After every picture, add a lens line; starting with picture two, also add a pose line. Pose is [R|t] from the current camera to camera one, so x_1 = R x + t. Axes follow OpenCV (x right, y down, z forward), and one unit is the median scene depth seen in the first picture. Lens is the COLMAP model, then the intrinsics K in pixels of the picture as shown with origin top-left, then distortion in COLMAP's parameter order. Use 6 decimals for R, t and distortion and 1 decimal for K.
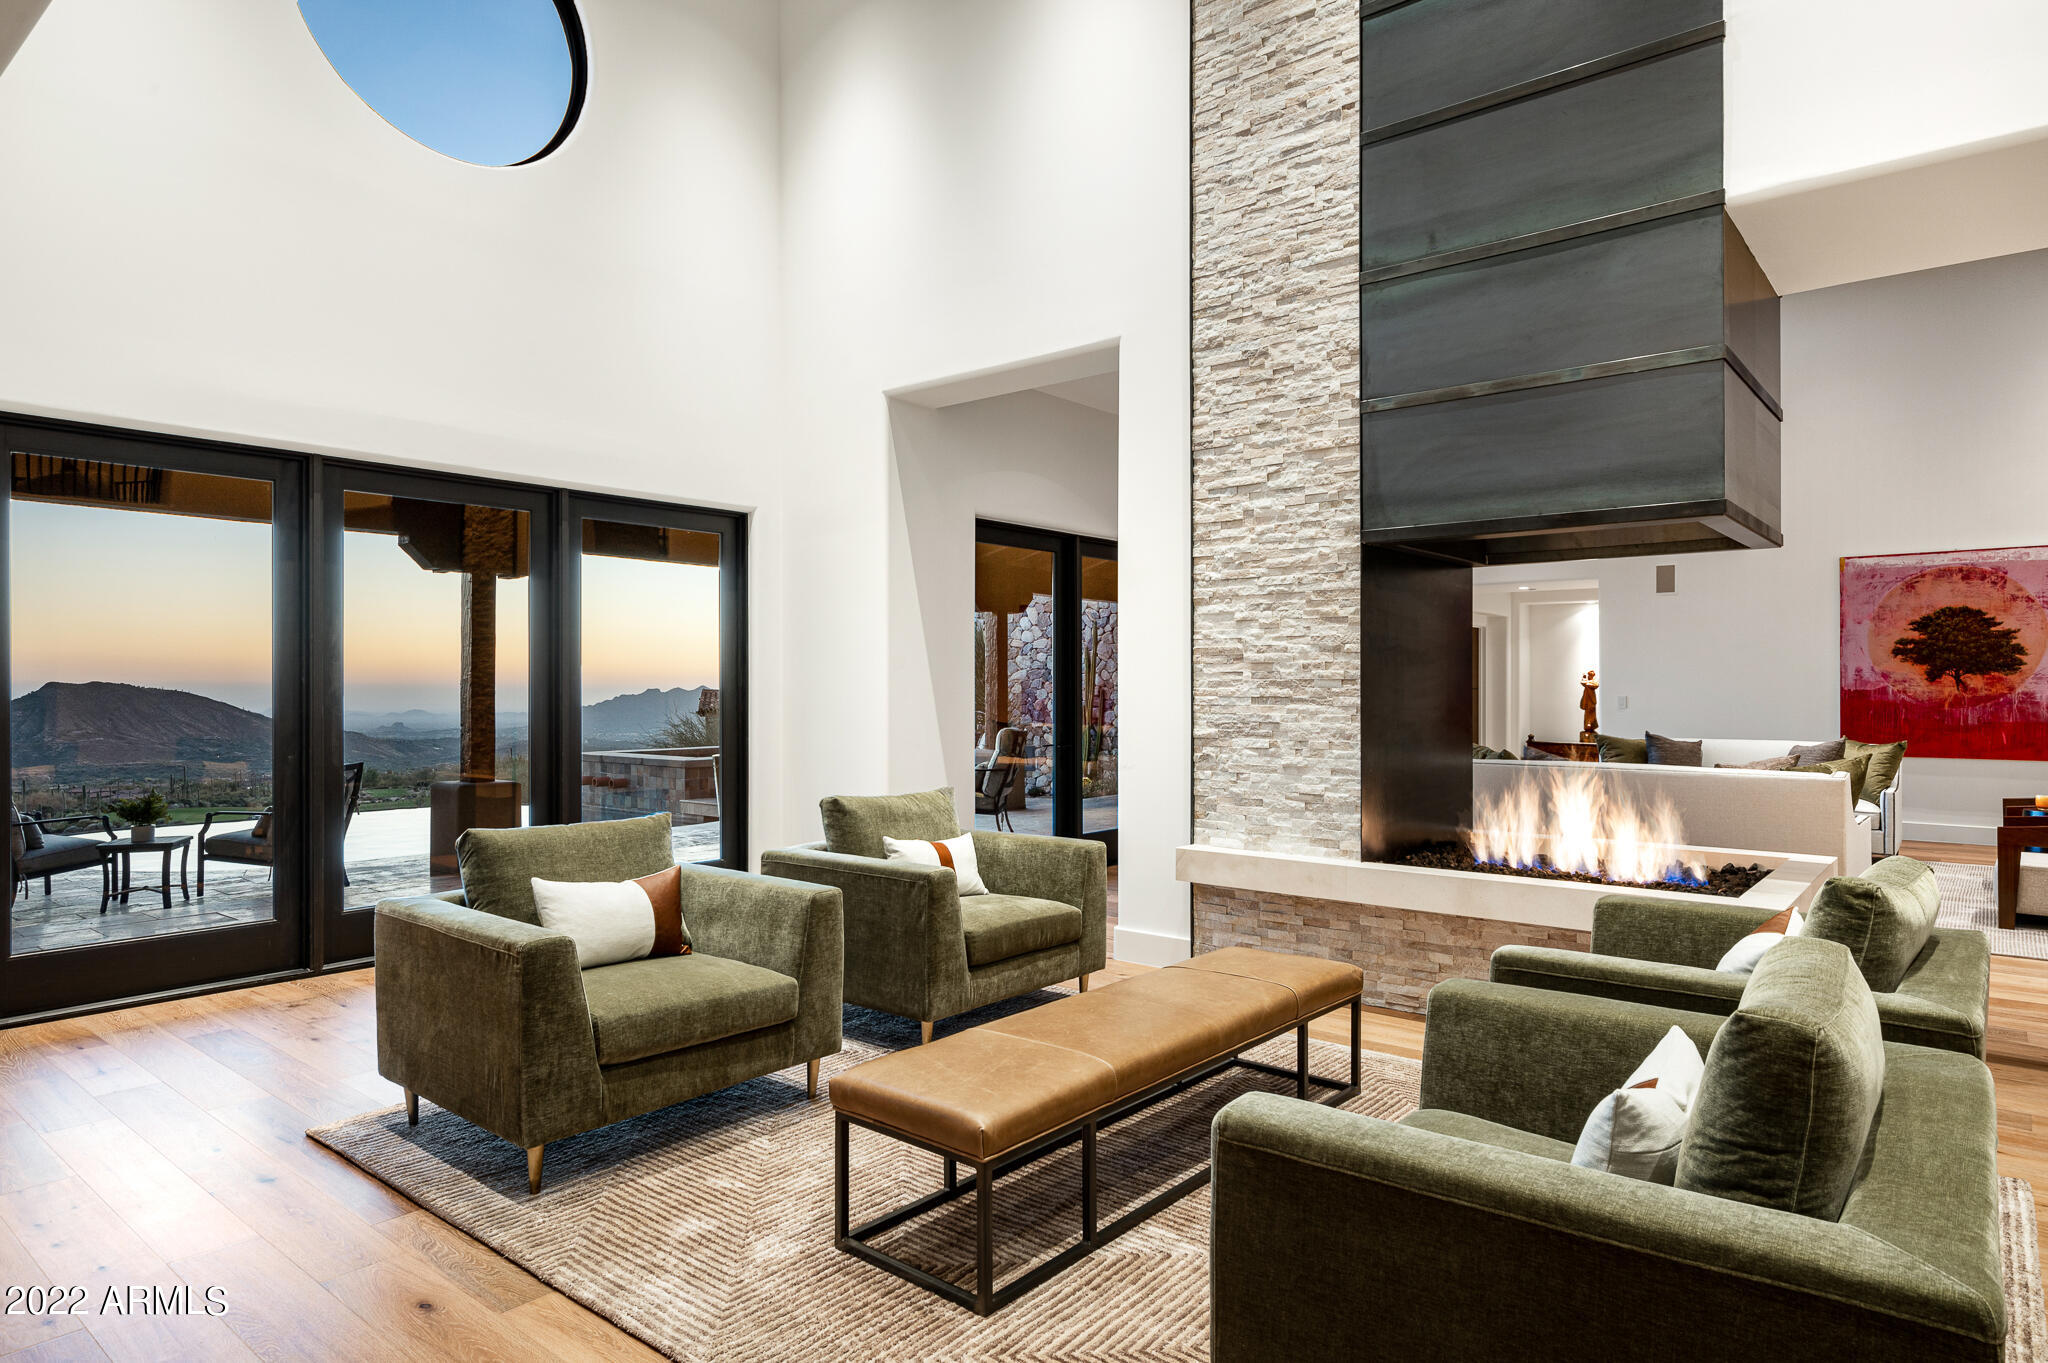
lens RADIAL K [[1193.9, 0, 1024.0], [0, 1193.9, 681.5], [0, 0, 1]] dist [-0.000527, -0.000316]
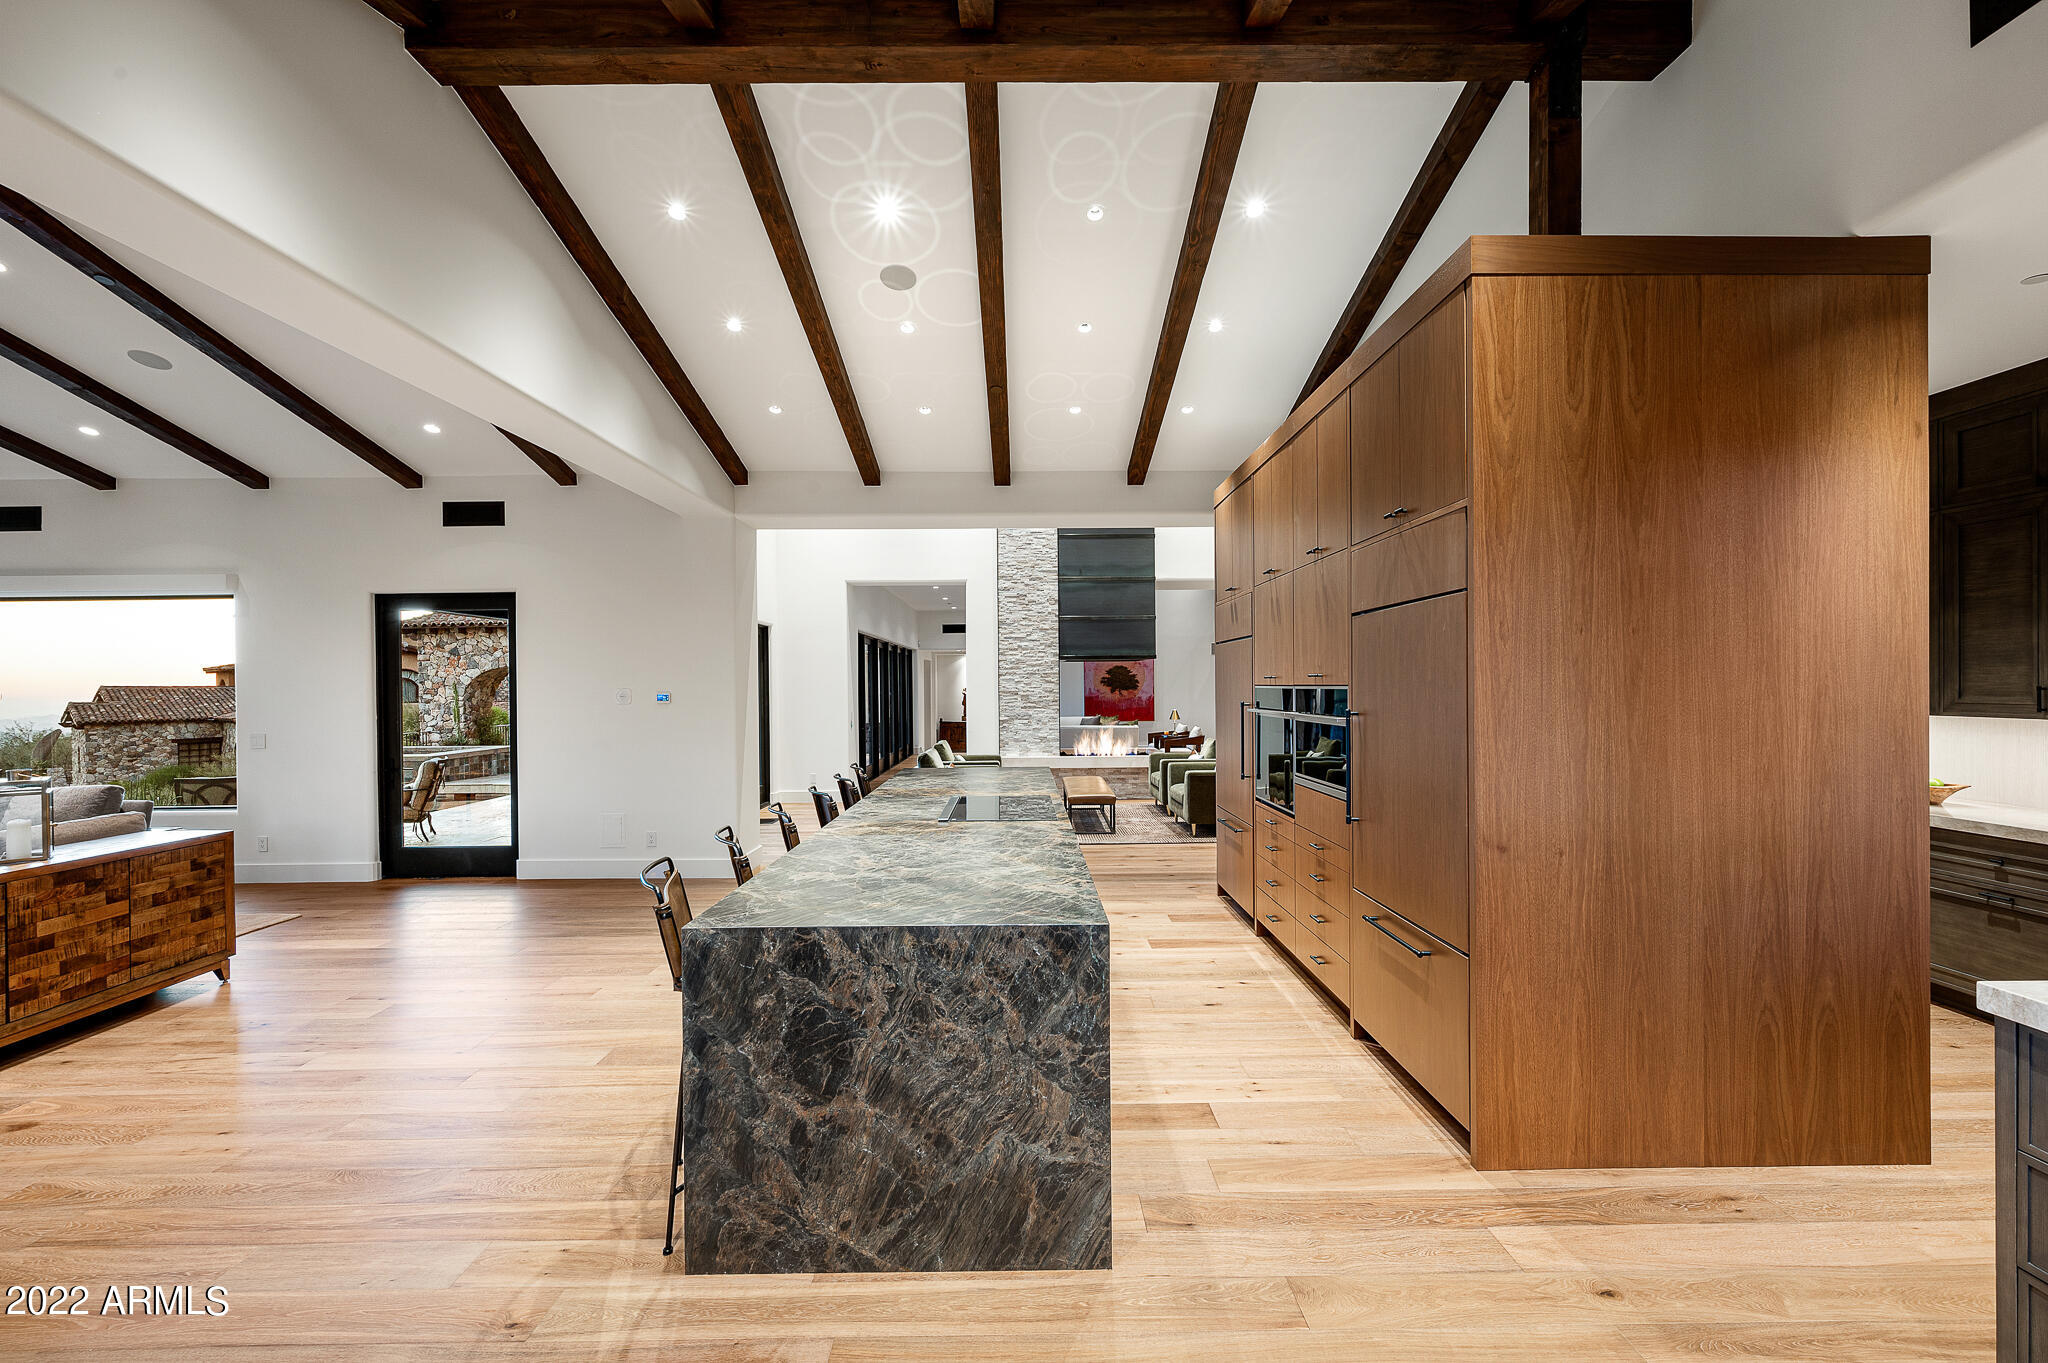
lens RADIAL K [[867.5, 0, 1029.0], [0, 867.5, 687.7], [0, 0, 1]] dist [0.001191, -0.000106]
pose [[0.762536, -0.009366, 0.646878, -1.258097], [0.006236, 0.999955, 0.007126, -0.052351], [-0.646916, -0.001400, 0.762560, -0.726909]]
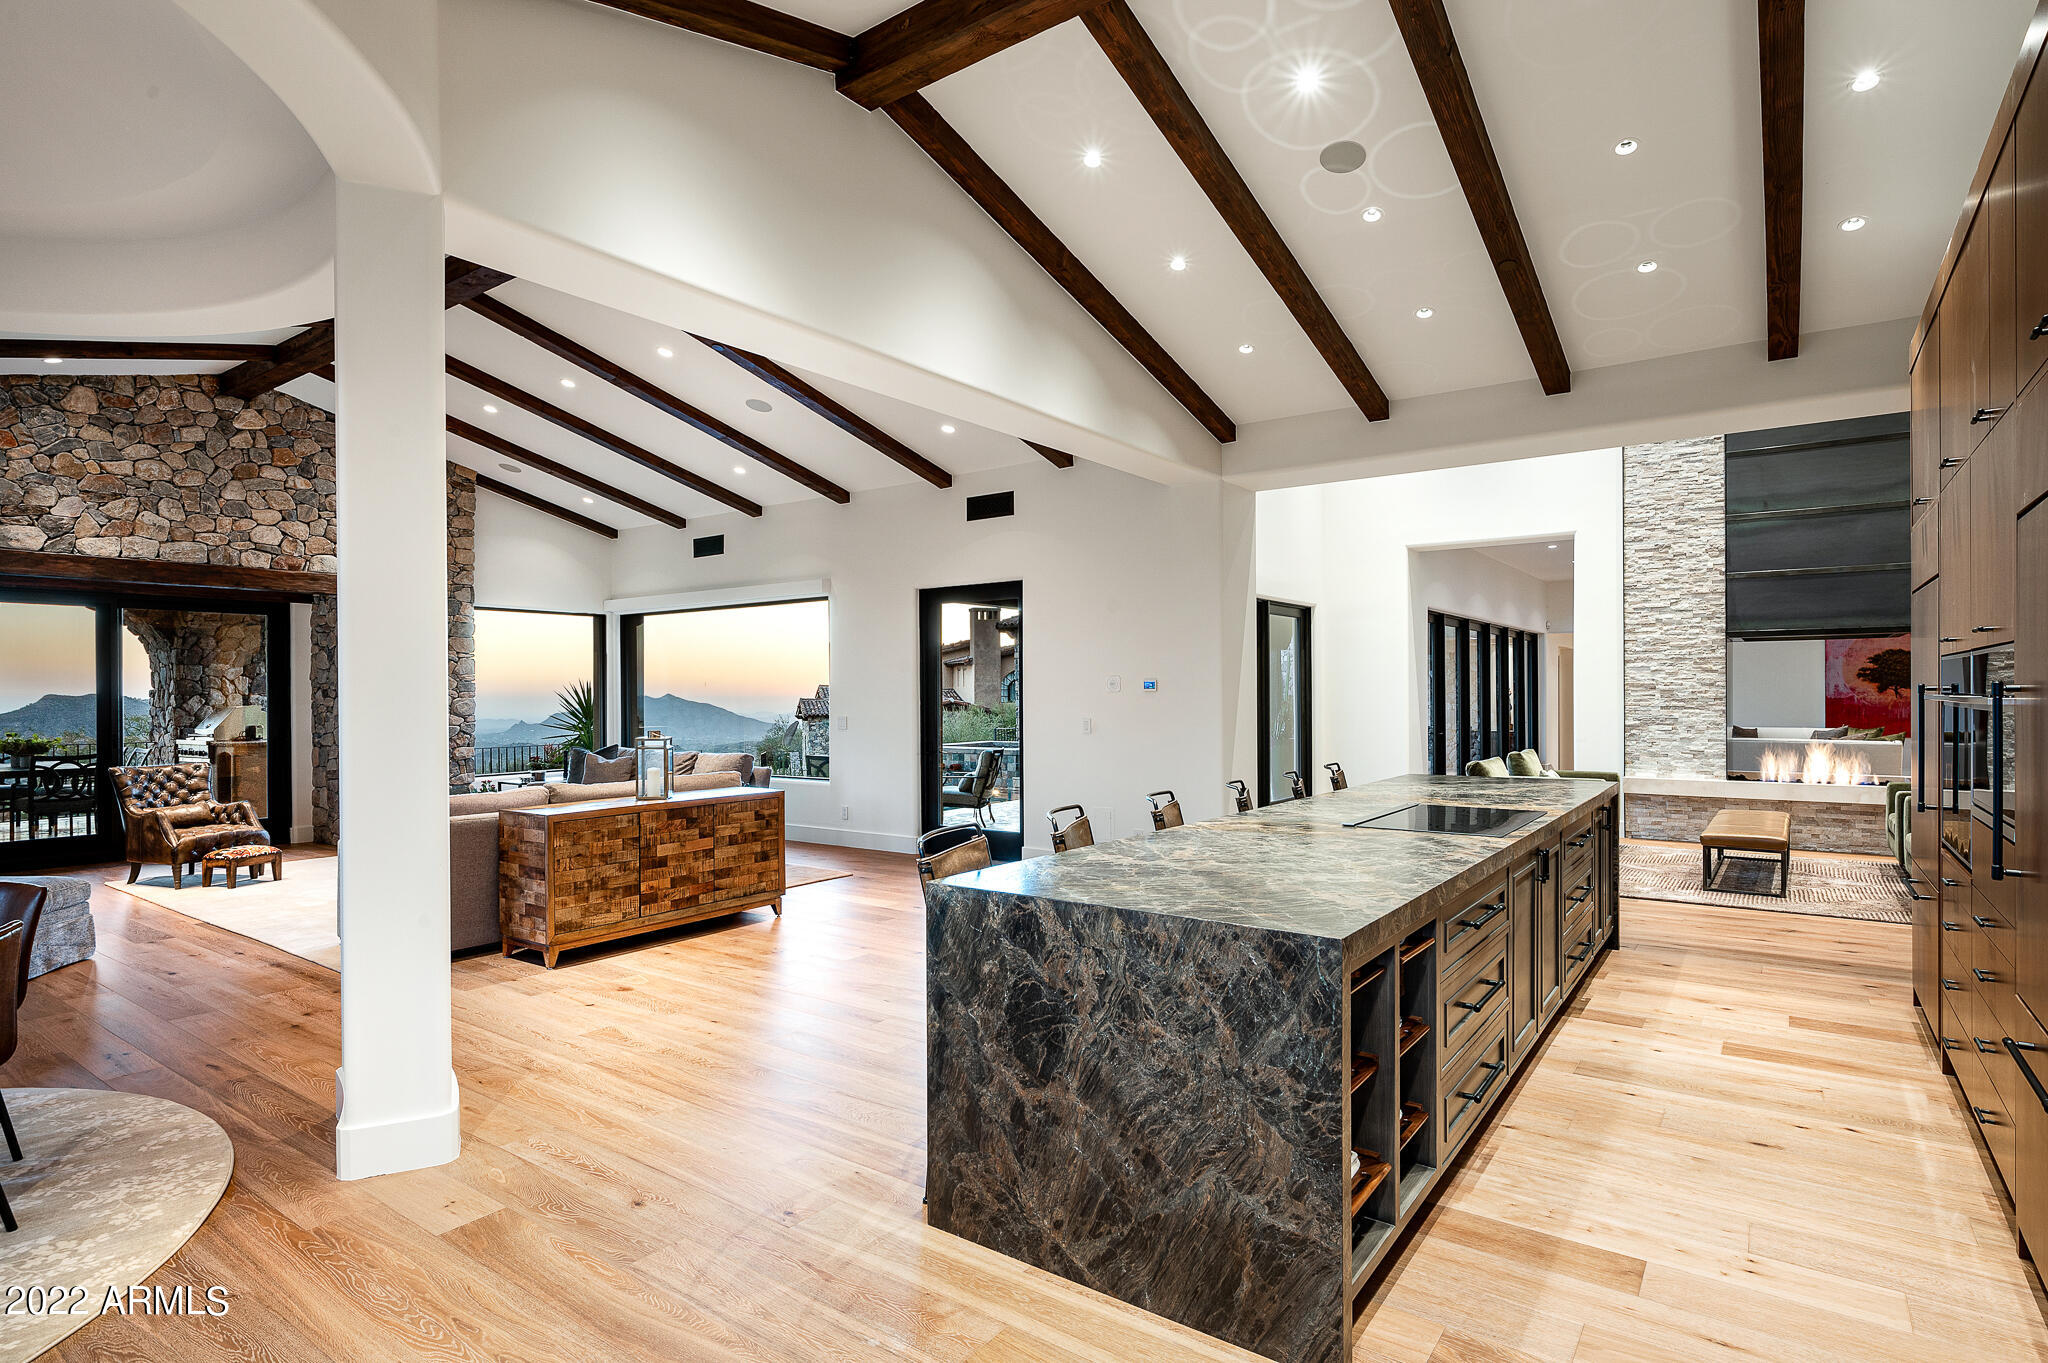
lens RADIAL K [[1050.0, 0, 1027.4], [0, 1050.0, 693.1], [0, 0, 1]] dist [0.000683, -0.000084]
pose [[0.997776, -0.006048, 0.066379, -1.088299], [0.005719, 0.999970, 0.005145, -0.027317], [-0.066409, -0.004754, 0.997781, -0.821035]]
